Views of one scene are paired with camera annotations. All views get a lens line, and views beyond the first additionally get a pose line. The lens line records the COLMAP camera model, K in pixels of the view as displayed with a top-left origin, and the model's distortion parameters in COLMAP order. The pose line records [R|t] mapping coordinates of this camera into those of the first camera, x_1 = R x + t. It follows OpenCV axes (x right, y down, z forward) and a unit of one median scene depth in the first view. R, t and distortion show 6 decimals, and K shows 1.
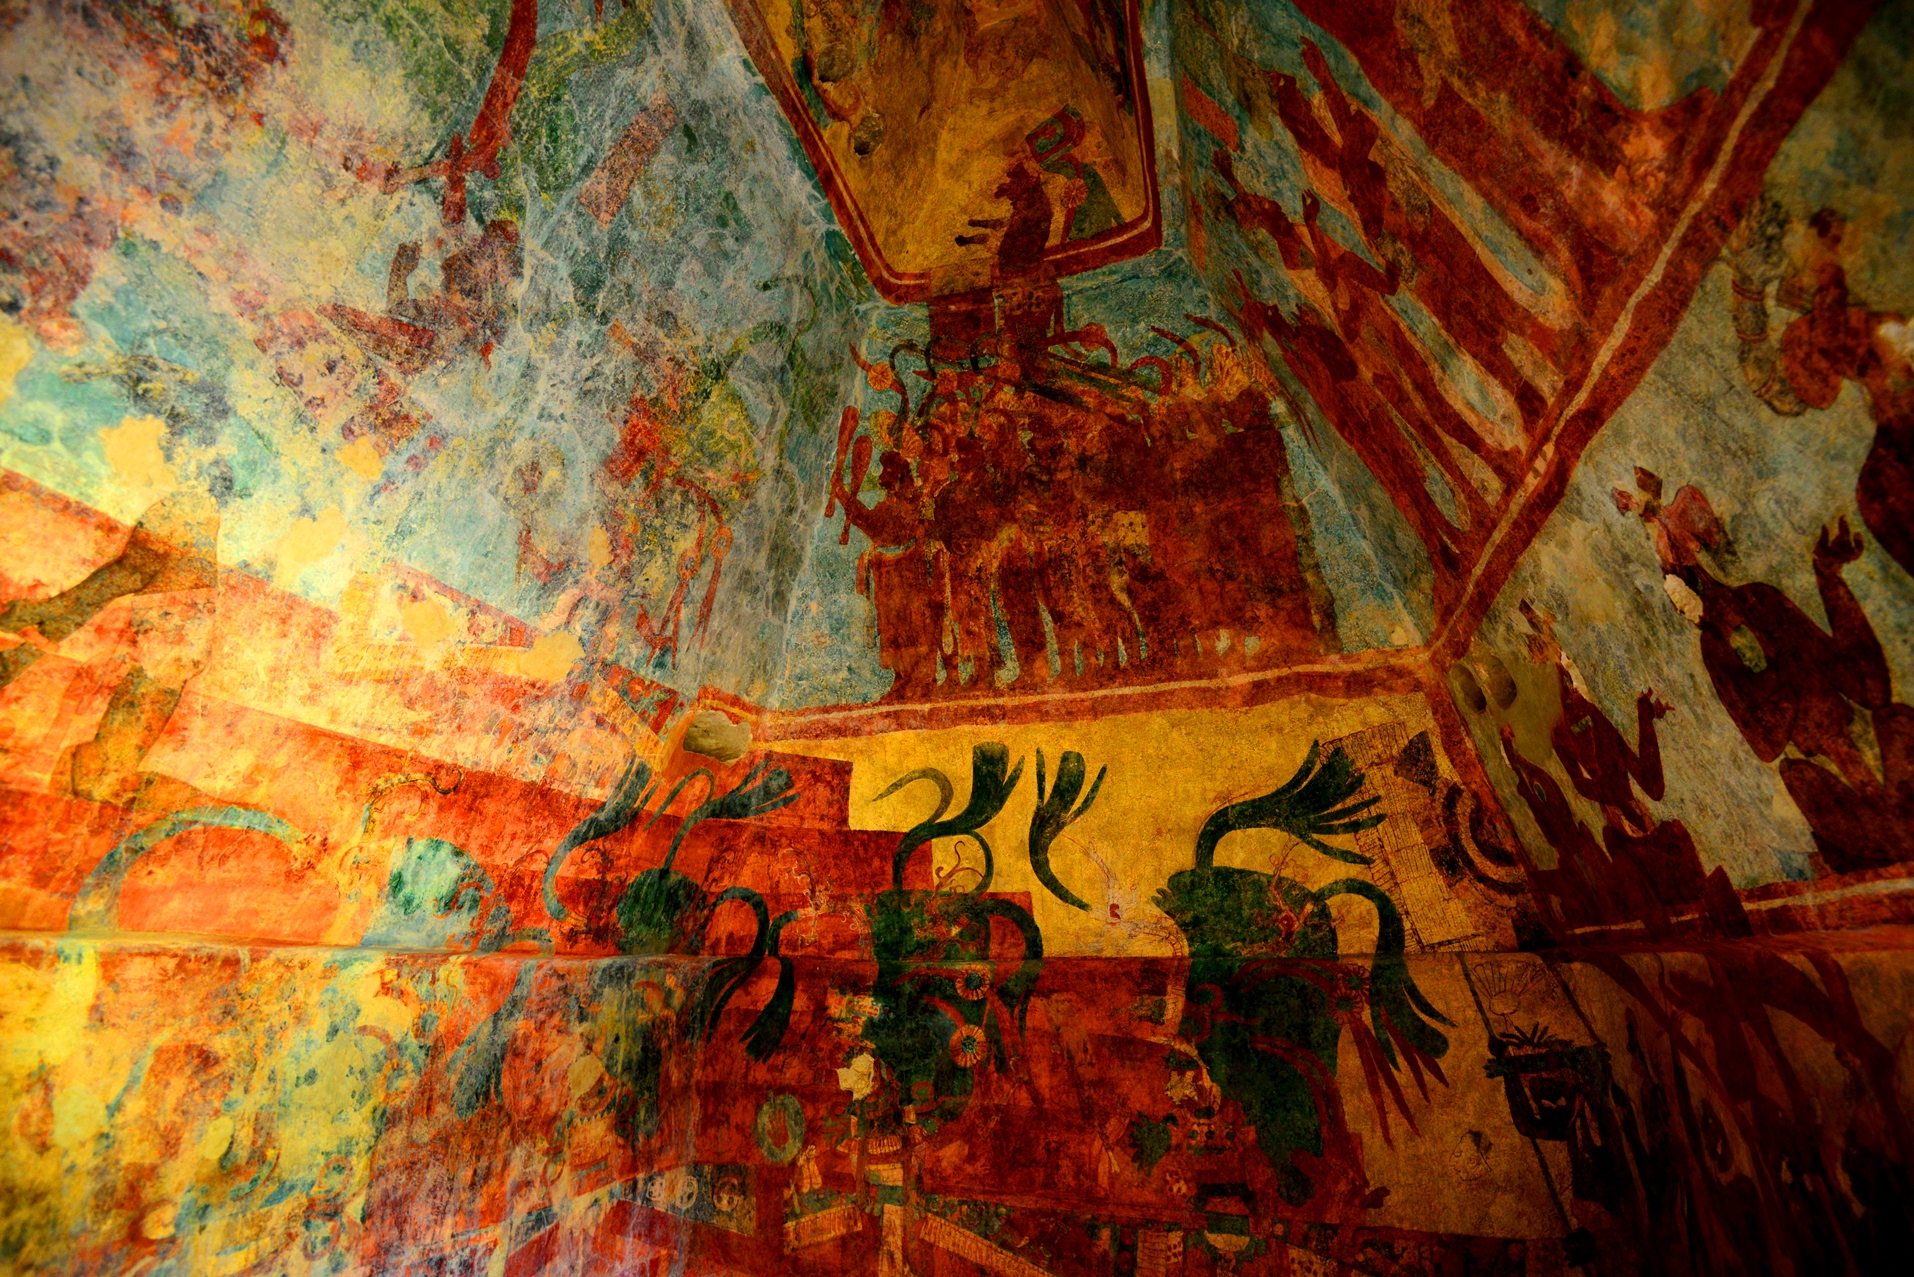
lens RADIAL K [[895.0, 0, 954.1], [0, 895.0, 642.7], [0, 0, 1]] dist [-0.044013, -0.001191]
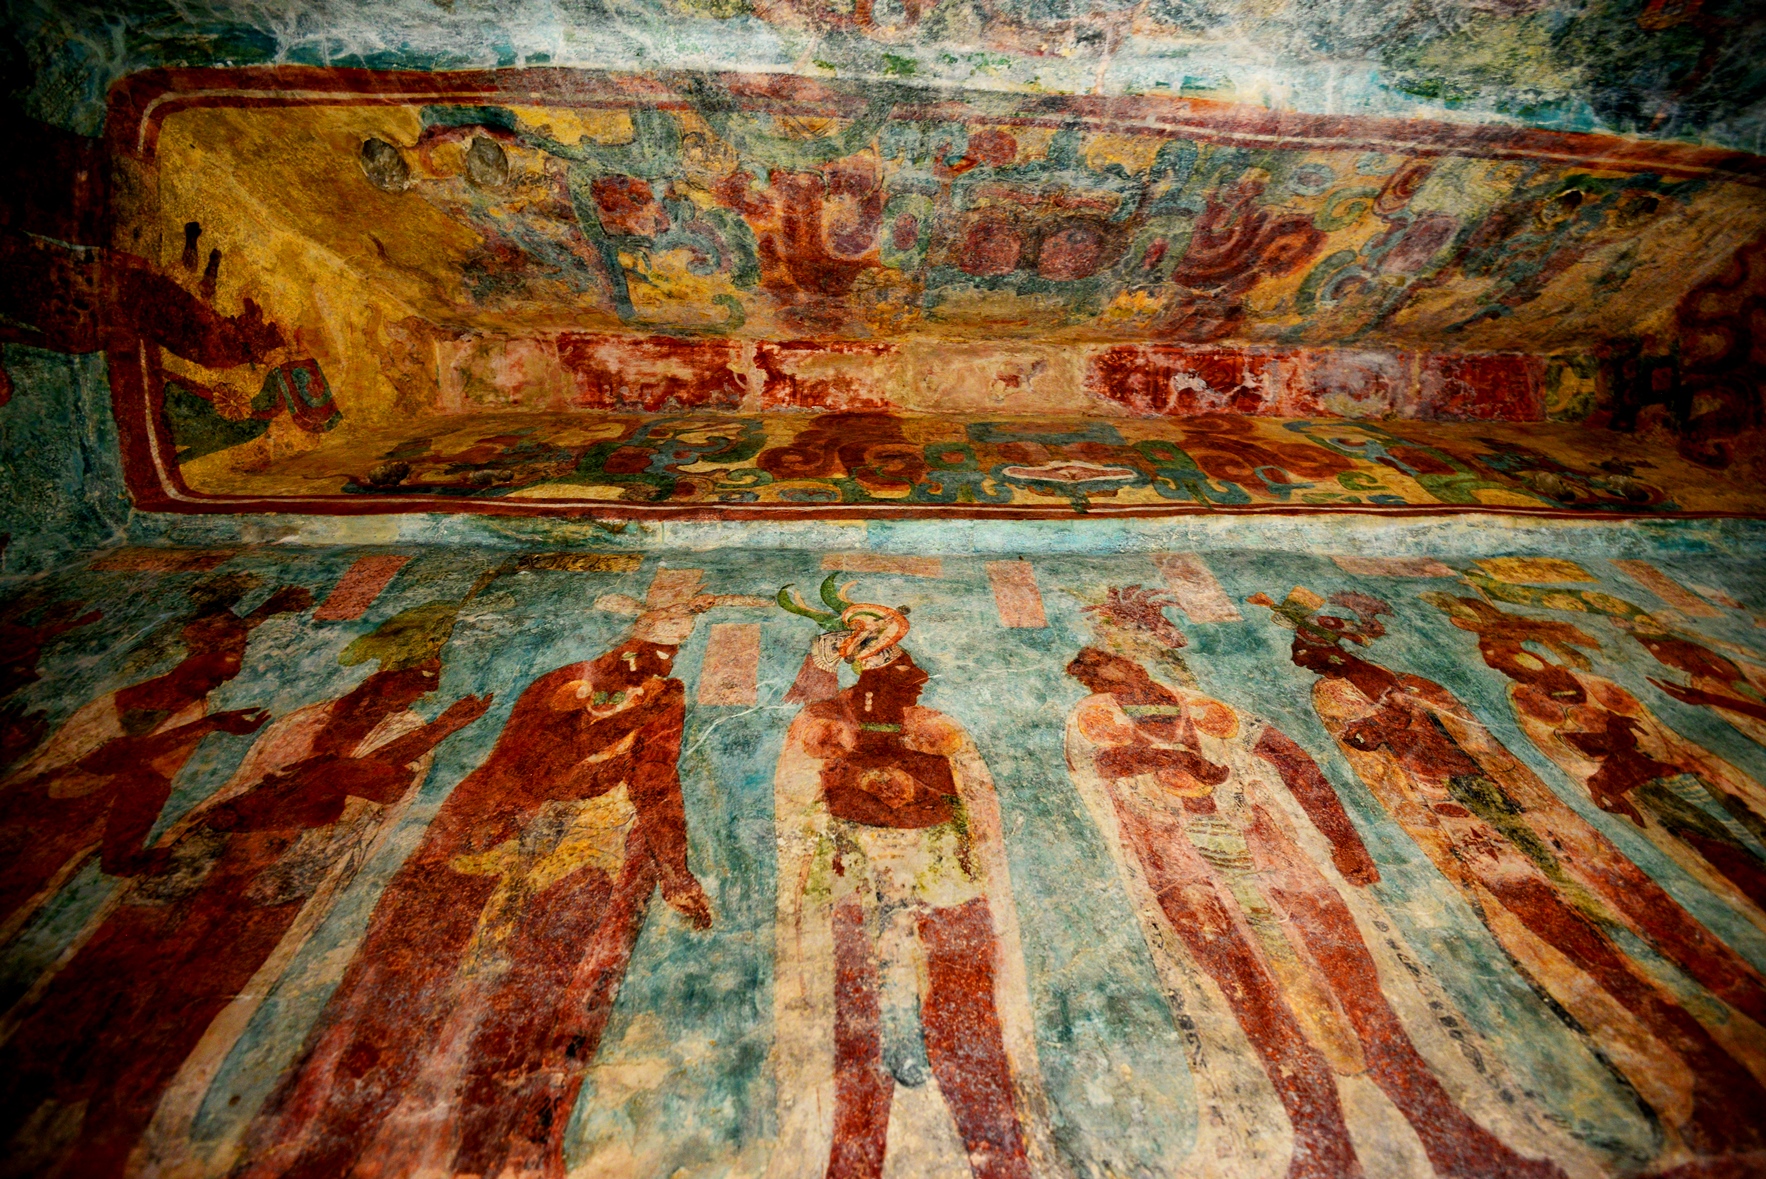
lens RADIAL K [[825.8, 0, 884.7], [0, 825.8, 586.8], [0, 0, 1]] dist [-0.044013, -0.001191]
pose [[-0.290774, 0.952996, 0.085144, 0.121870], [-0.274257, 0.002238, -0.961654, -0.016820], [-0.916643, -0.302975, 0.260715, 0.500323]]
